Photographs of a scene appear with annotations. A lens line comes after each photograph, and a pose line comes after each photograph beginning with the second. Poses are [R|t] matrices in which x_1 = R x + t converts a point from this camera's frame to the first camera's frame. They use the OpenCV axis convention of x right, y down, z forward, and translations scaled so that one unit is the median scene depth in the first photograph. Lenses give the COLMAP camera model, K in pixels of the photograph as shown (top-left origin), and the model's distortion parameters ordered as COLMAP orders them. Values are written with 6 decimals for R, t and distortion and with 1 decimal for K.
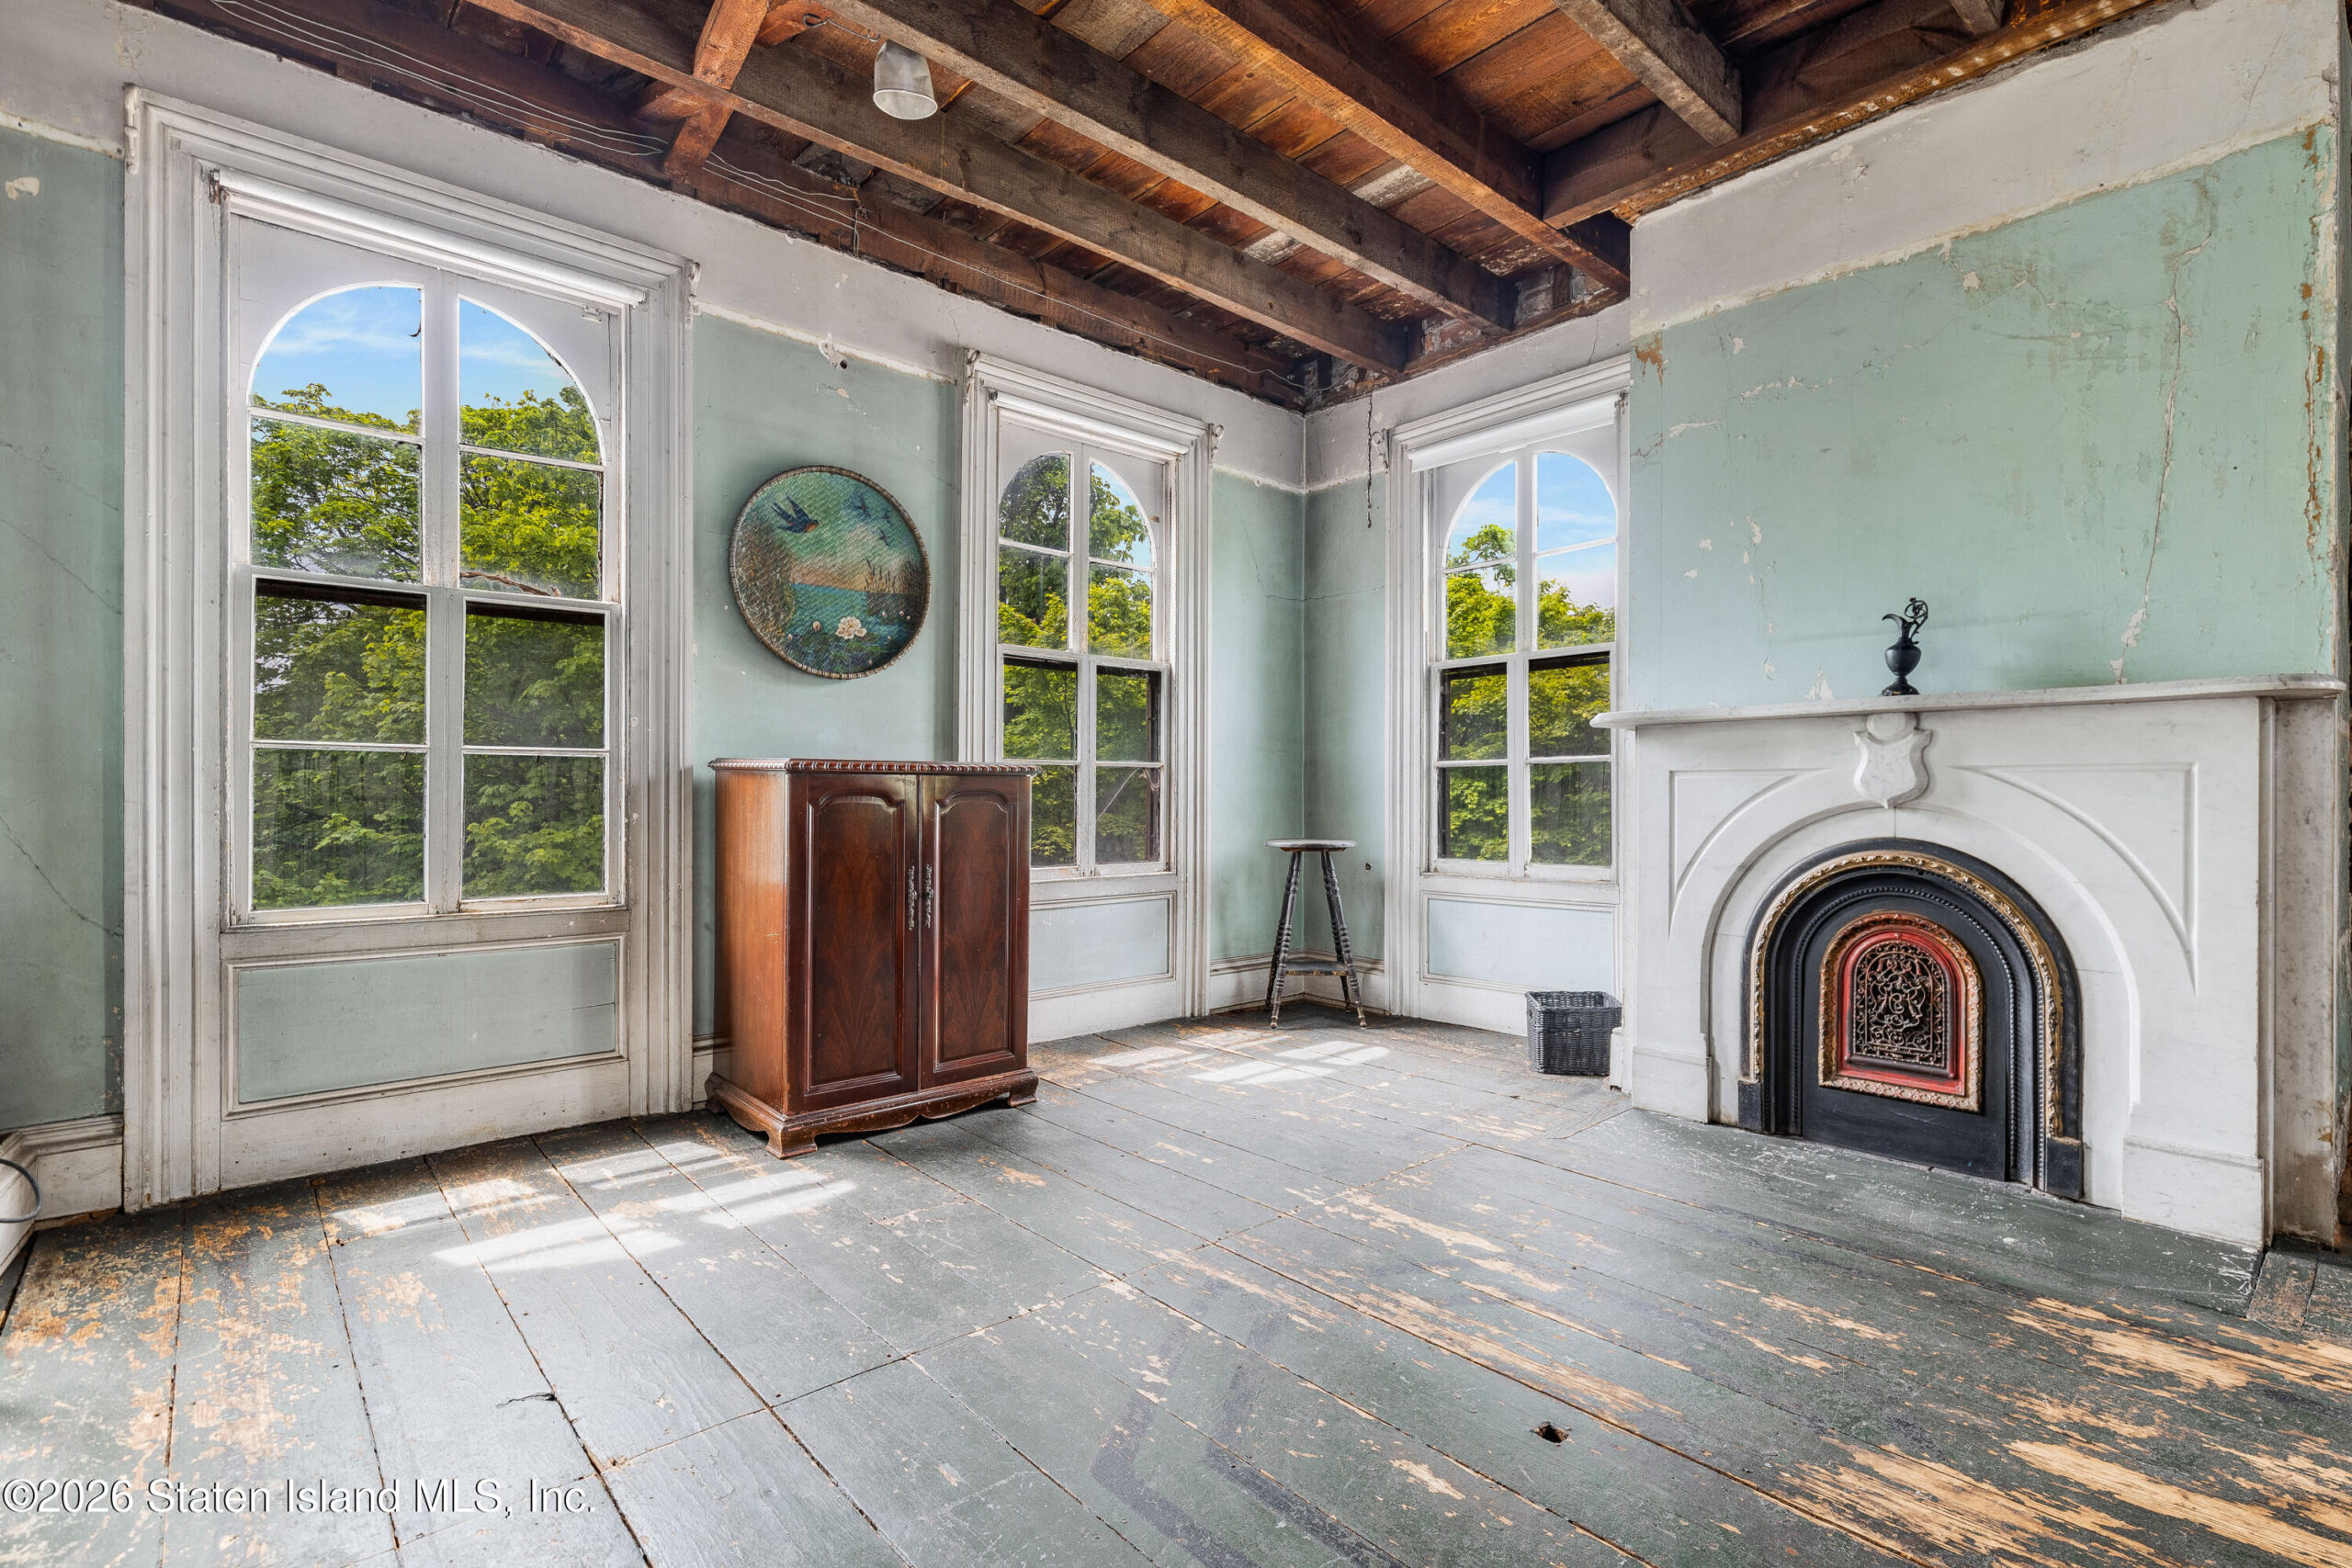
lens RADIAL K [[1097.4, 0, 1198.6], [0, 1097.4, 792.1], [0, 0, 1]] dist [0.003731, -0.002890]
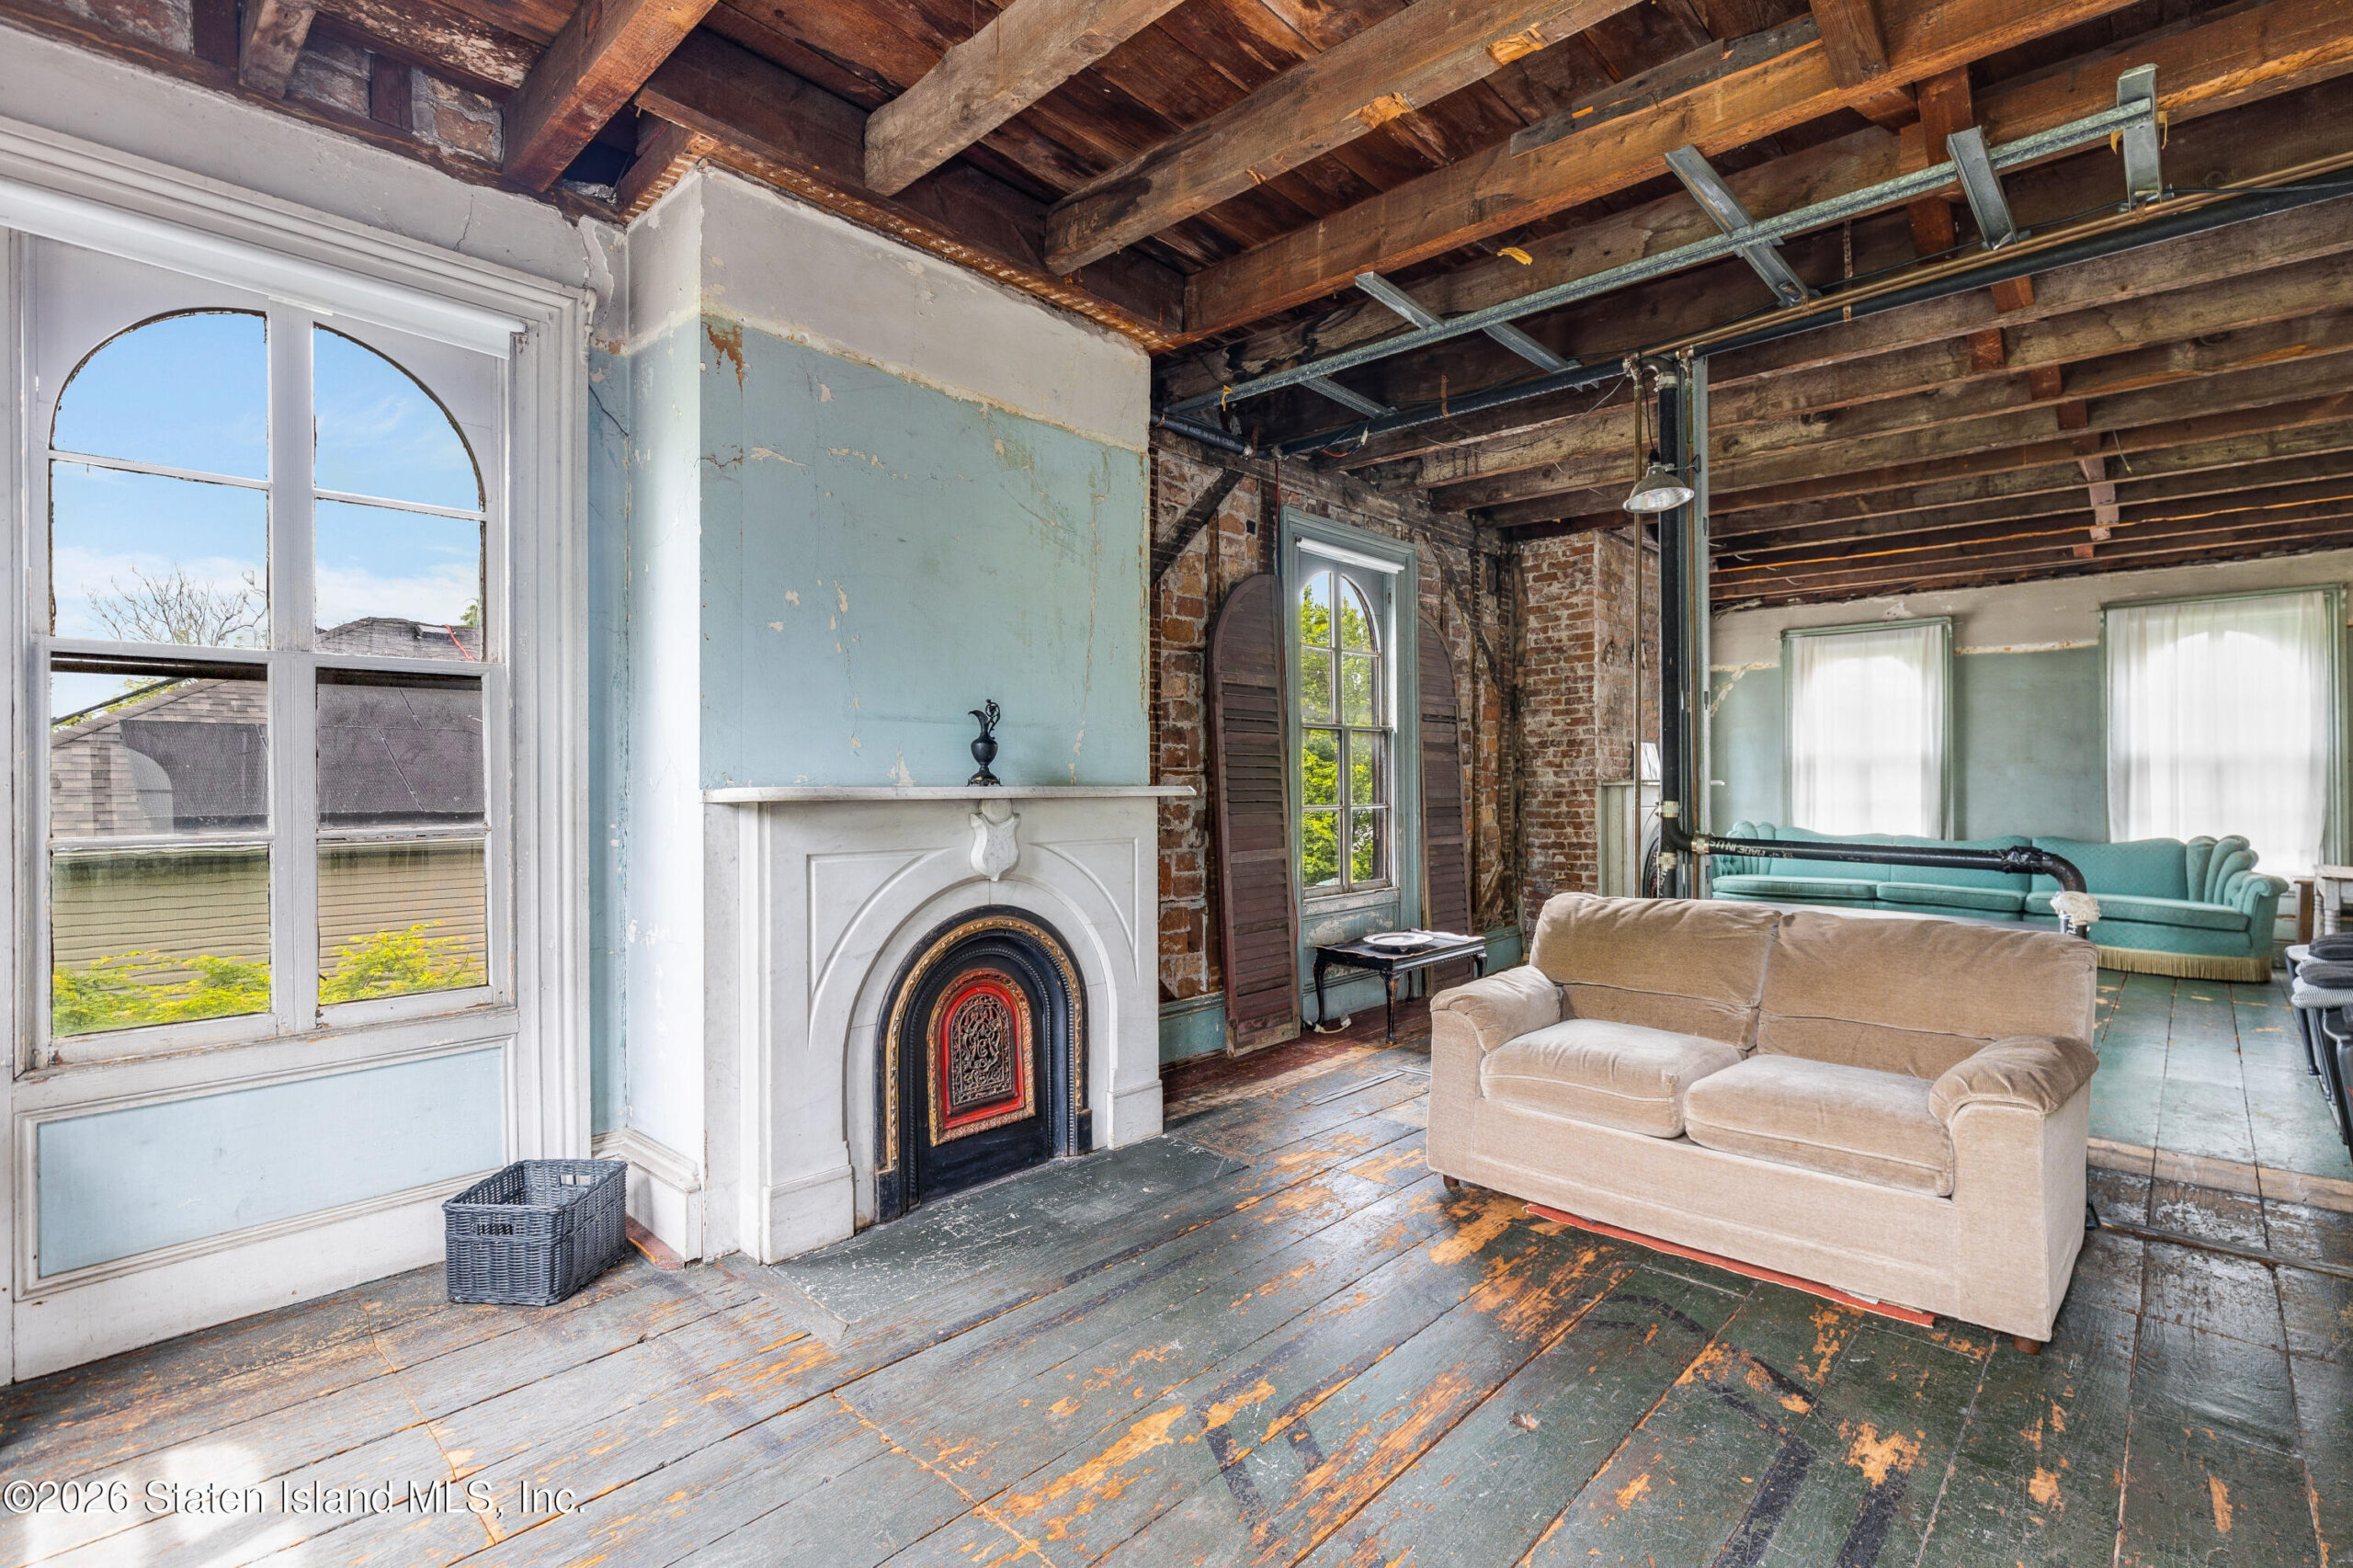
lens RADIAL K [[1097.9, 0, 1188.1], [0, 1097.9, 770.8], [0, 0, 1]] dist [0.003731, -0.002890]
pose [[-0.102576, 0.003302, 0.994720, -0.532183], [-0.003204, 0.999988, -0.003650, -0.095388], [-0.994720, -0.003562, -0.102565, 0.896123]]
